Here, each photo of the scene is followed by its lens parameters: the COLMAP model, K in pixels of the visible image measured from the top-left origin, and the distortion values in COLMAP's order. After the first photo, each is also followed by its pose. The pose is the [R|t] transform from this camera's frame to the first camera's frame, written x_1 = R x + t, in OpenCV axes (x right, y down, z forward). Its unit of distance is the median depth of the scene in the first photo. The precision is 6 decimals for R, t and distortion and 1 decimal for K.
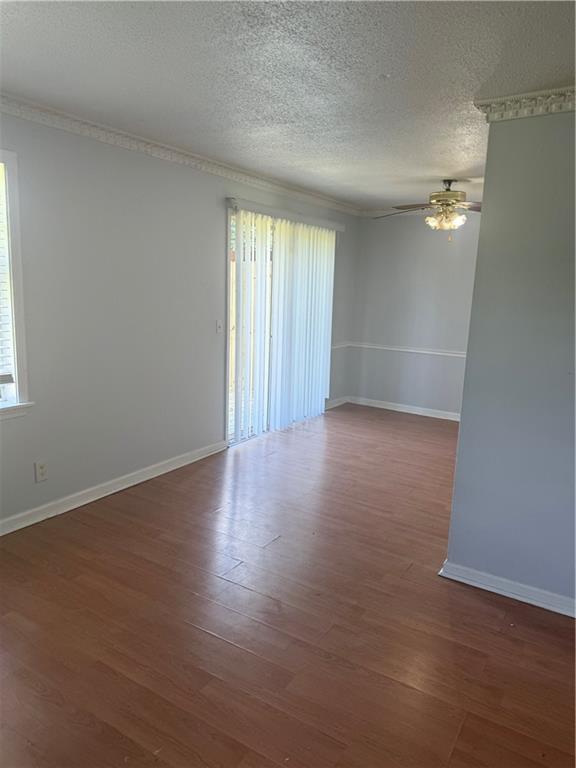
lens RADIAL K [[538.6, 0, 282.9], [0, 538.6, 381.1], [0, 0, 1]] dist [0.057725, -0.093310]
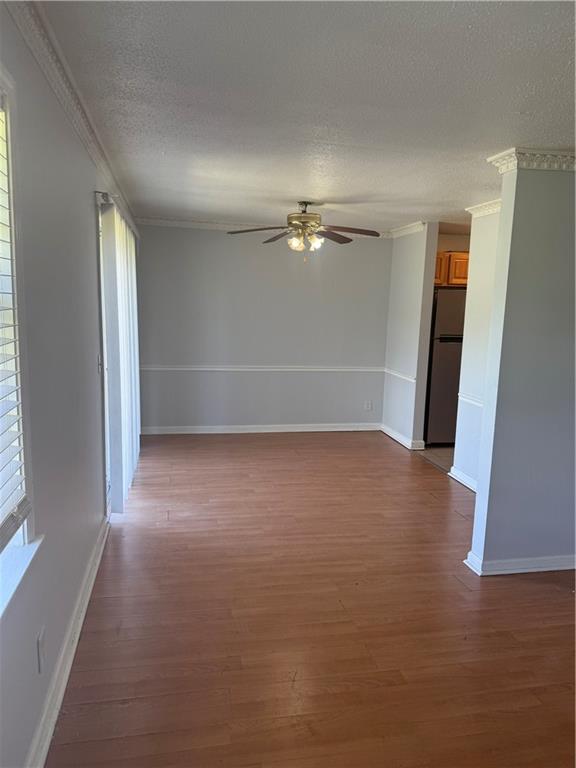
lens RADIAL K [[538.6, 0, 282.9], [0, 538.6, 381.1], [0, 0, 1]] dist [0.057725, -0.093310]
pose [[0.729059, -0.114086, 0.674876, -0.500673], [0.122107, 0.991872, 0.035763, -0.084435], [-0.673471, 0.056334, 0.737064, 0.322875]]
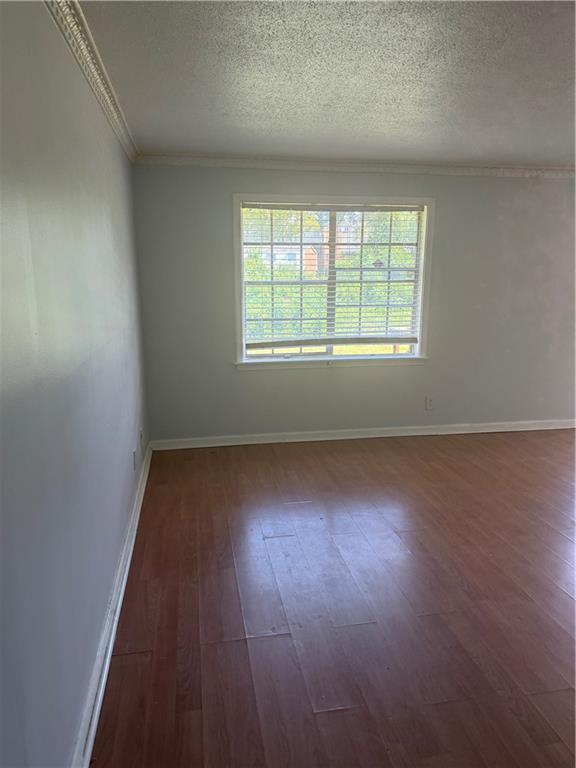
lens RADIAL K [[533.8, 0, 275.9], [0, 533.8, 391.5], [0, 0, 1]] dist [0.048957, -0.087383]
pose [[0.659417, 0.126345, -0.741084, 0.320451], [-0.107258, 0.991503, 0.073600, 0.056434], [0.744086, 0.030954, 0.667366, -0.280562]]
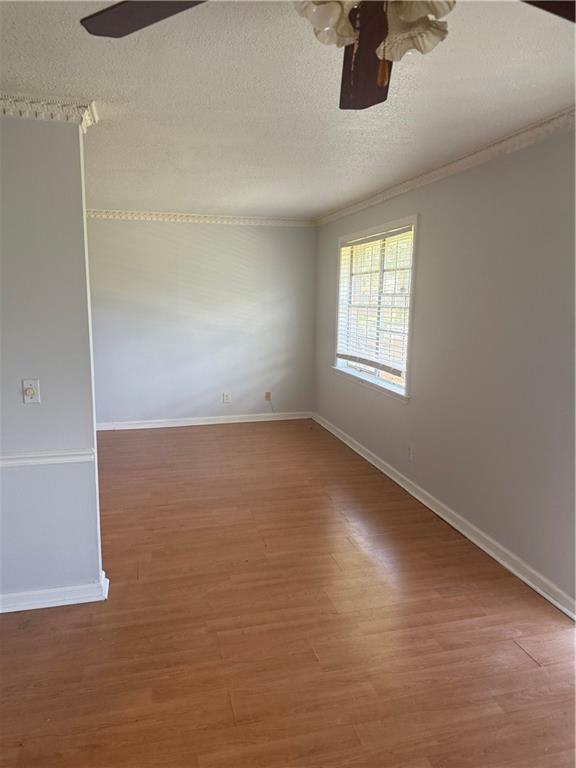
lens RADIAL K [[538.6, 0, 282.9], [0, 538.6, 381.1], [0, 0, 1]] dist [0.057725, -0.093310]
pose [[-0.697715, 0.069786, -0.712968, 0.549764], [-0.161258, 0.954401, 0.251227, -0.221904], [0.697989, 0.290257, -0.654646, 1.294376]]
